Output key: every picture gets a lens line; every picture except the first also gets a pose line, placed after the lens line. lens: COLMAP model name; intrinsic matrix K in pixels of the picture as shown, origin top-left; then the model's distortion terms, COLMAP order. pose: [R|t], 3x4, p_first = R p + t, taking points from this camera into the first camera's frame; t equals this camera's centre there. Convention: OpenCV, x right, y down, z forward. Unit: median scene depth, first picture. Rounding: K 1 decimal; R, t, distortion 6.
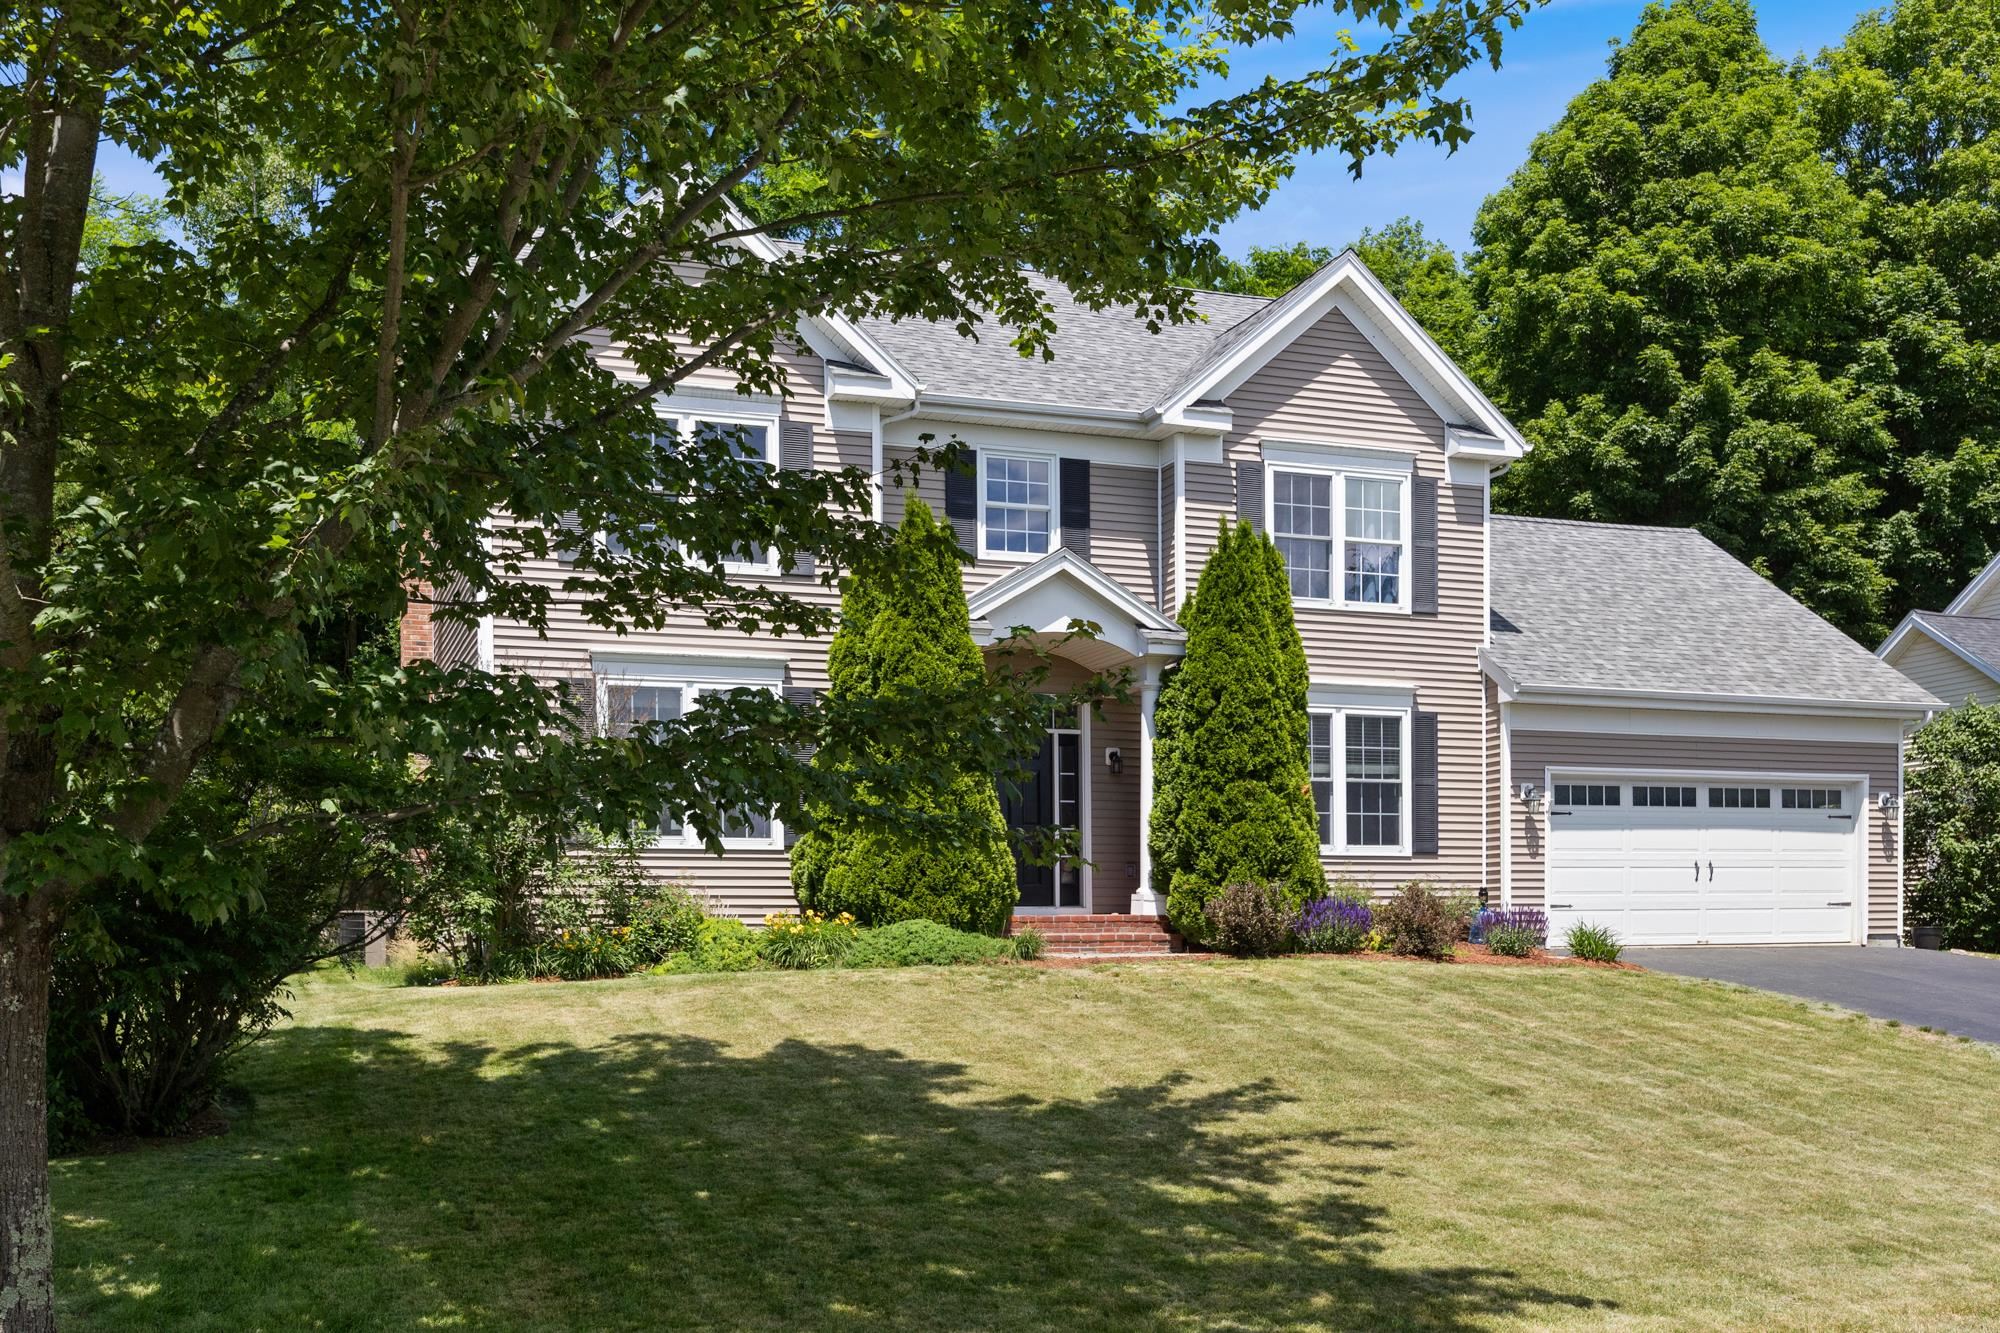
lens RADIAL K [[2108.5, 0, 1283.3], [0, 2108.5, 1067.2], [0, 0, 1]] dist [-0.009315, -0.013924]
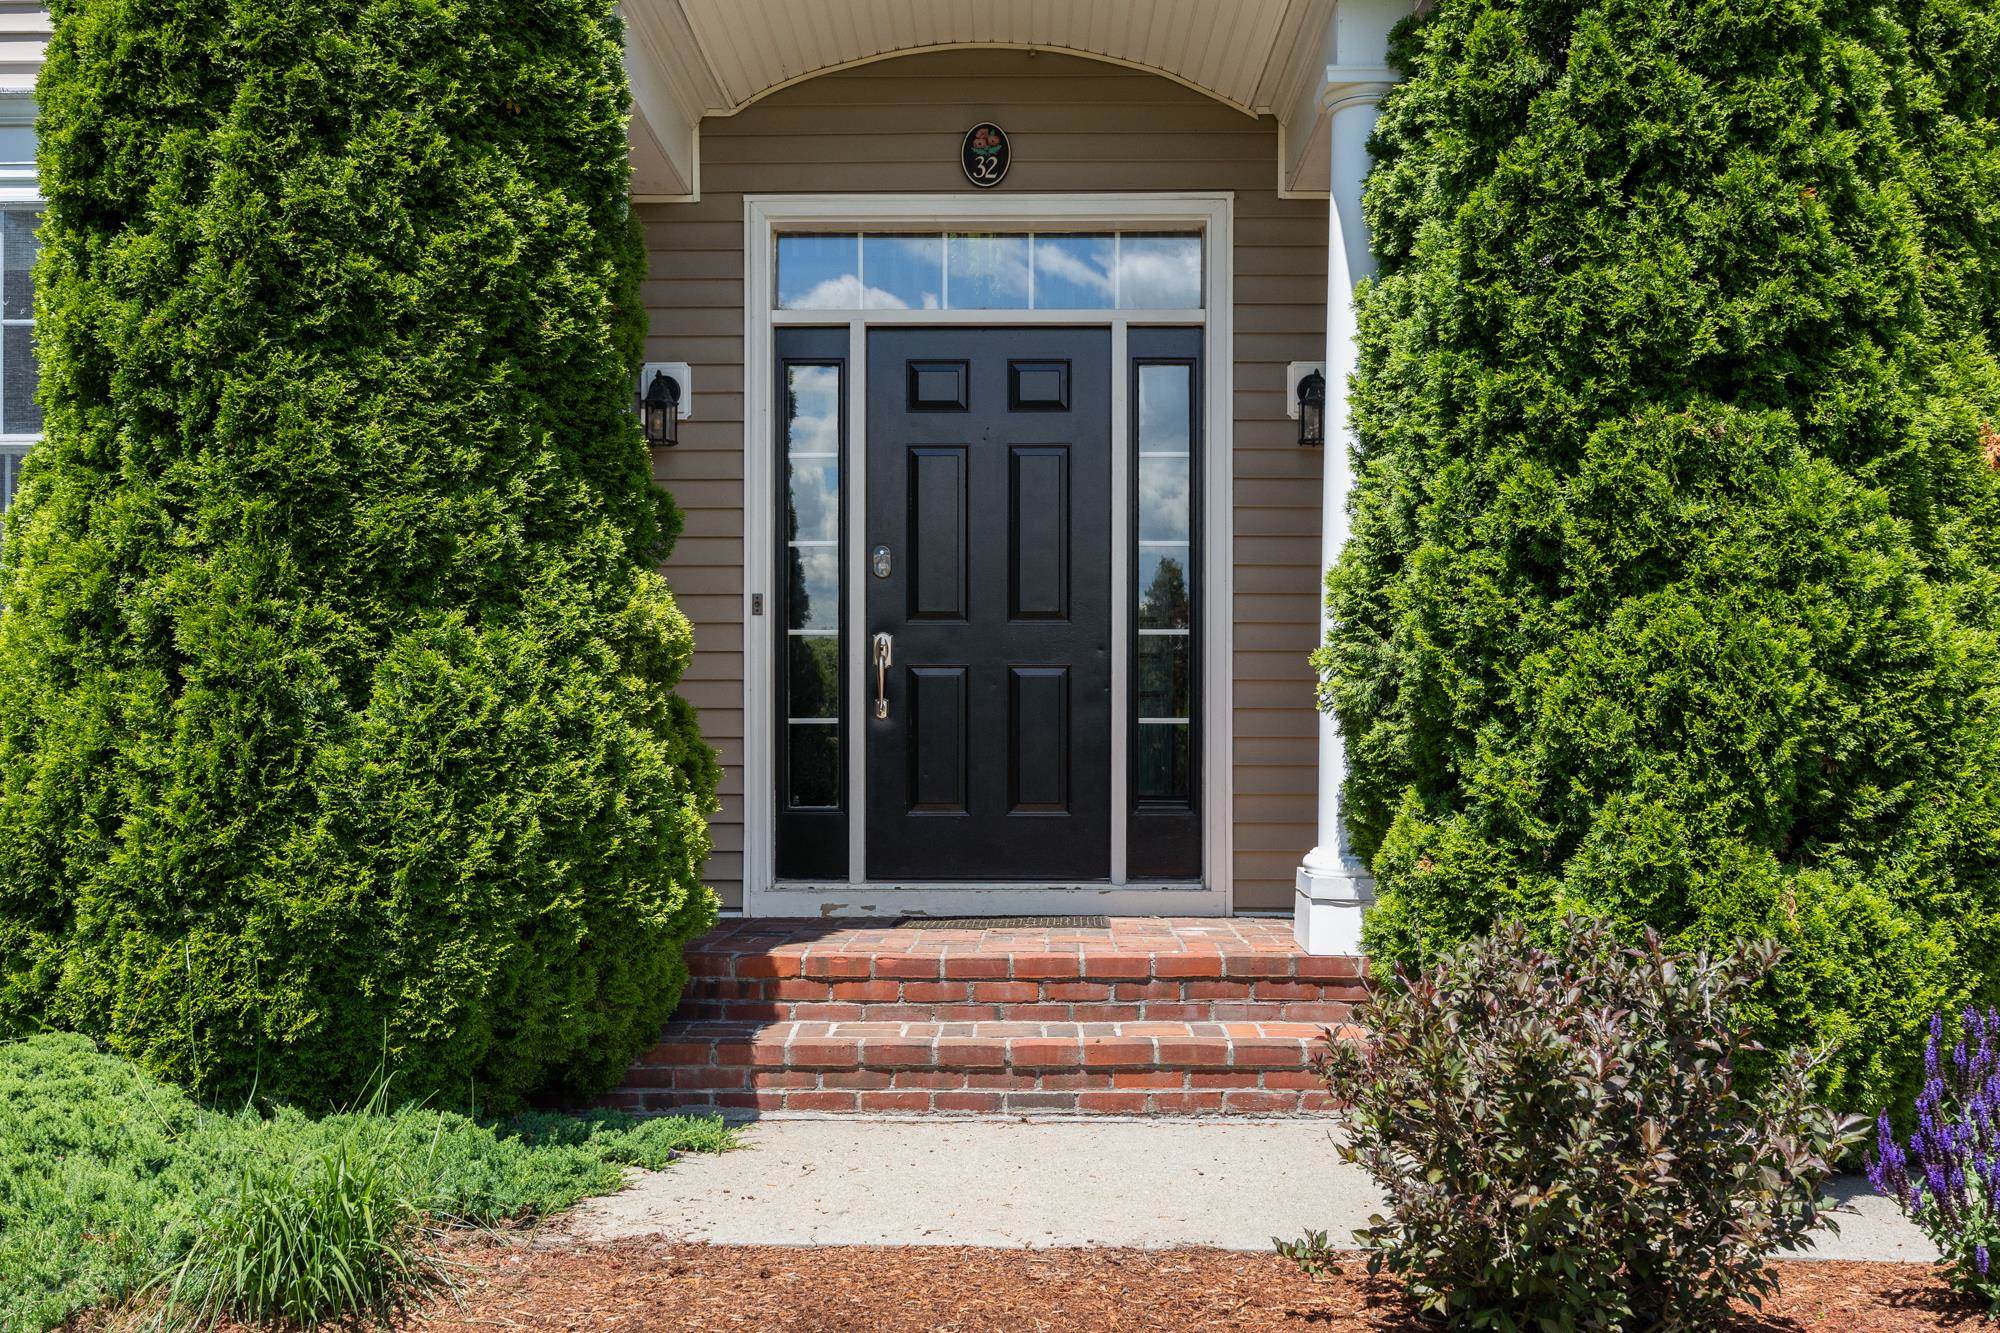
lens RADIAL K [[1993.1, 0, 1072.0], [0, 1993.1, 801.2], [0, 0, 1]] dist [-0.021635, 0.009894]
pose [[0.886418, 0.024707, -0.462225, 0.019792], [-0.038818, 0.999025, -0.021041, -0.076646], [0.461255, 0.036594, 0.886513, 0.688870]]
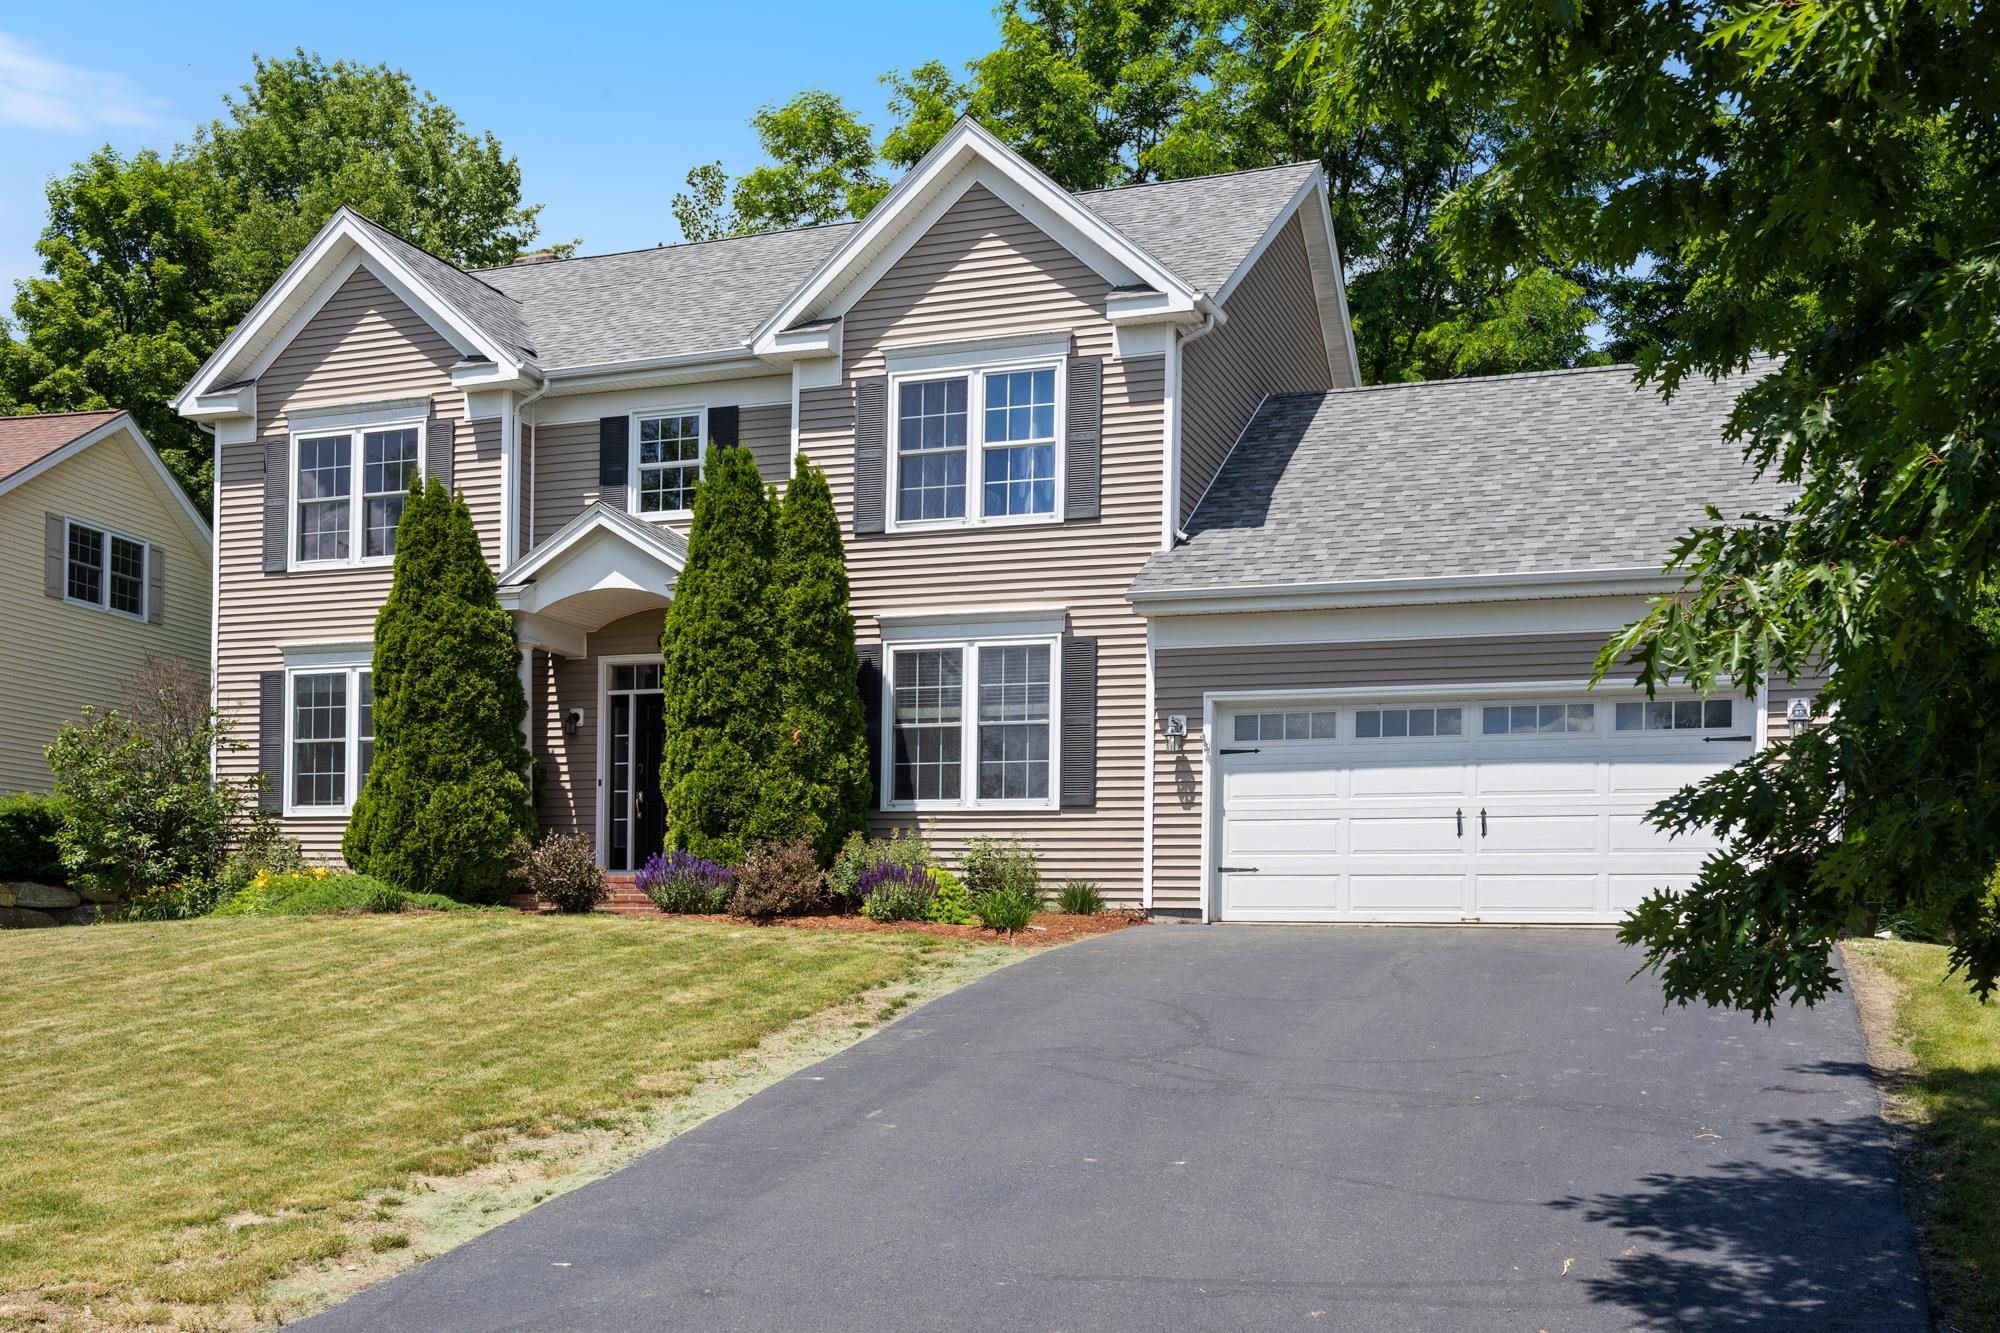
lens RADIAL K [[2253.4, 0, 1192.9], [0, 2253.4, 1029.7], [0, 0, 1]] dist [-0.007282, -0.003997]
pose [[0.688017, 0.039555, -0.724616, 0.743880], [-0.066646, 0.997738, -0.008816, -0.008868], [0.722628, 0.054358, 0.689097, 0.424799]]
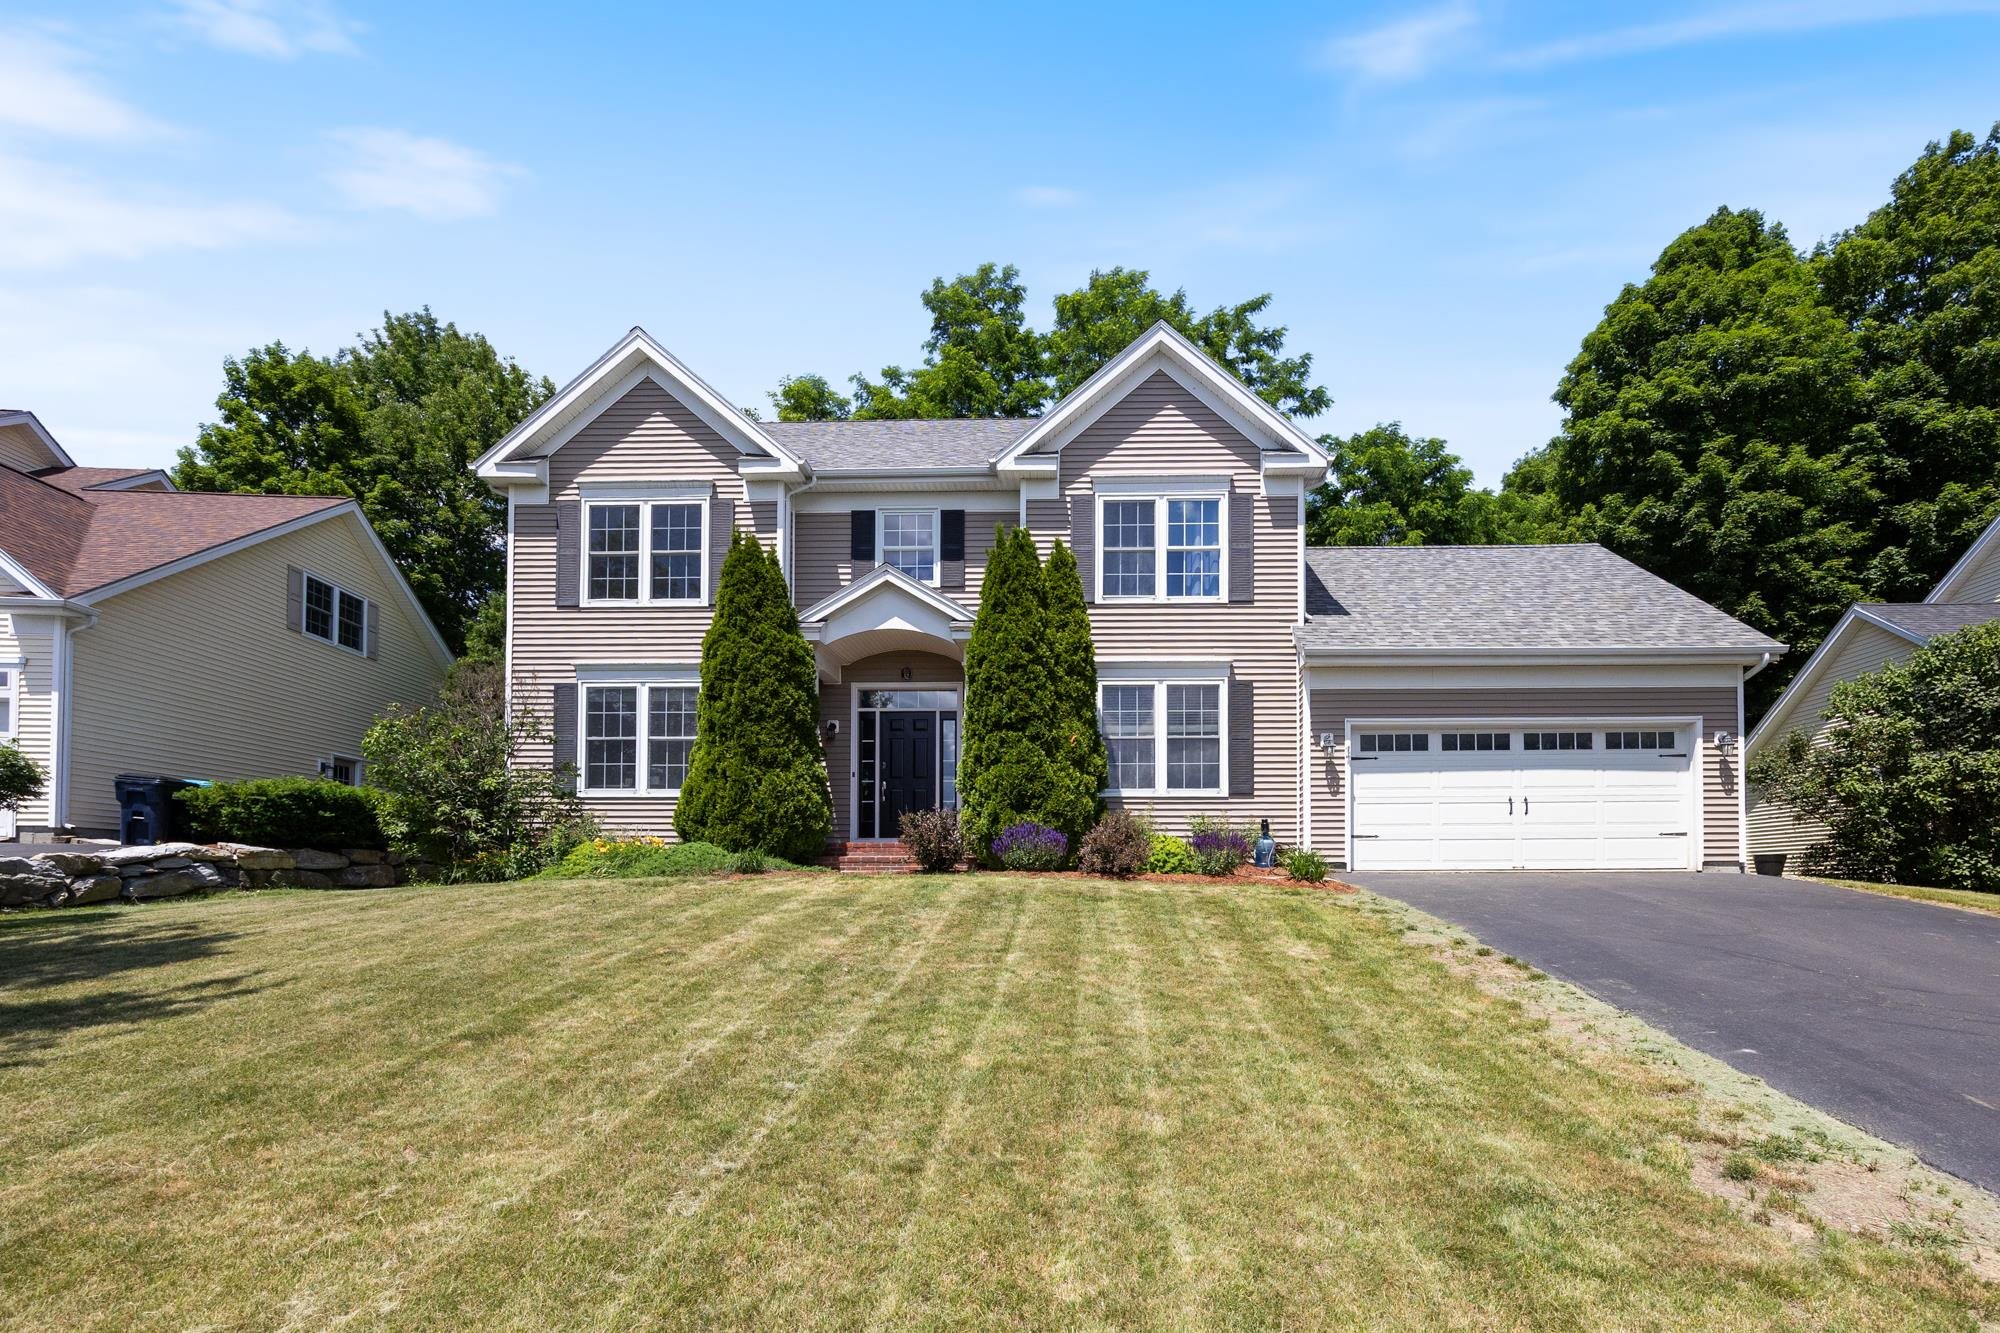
lens RADIAL K [[991.0, 0, 1157.3], [0, 991.0, 870.3], [0, 0, 1]] dist [-0.000716, -0.001081]
pose [[0.895576, 0.000104, -0.444909, 0.279641], [-0.032316, 0.997374, -0.064818, -0.018331], [0.443734, 0.072427, 0.893227, 0.465166]]
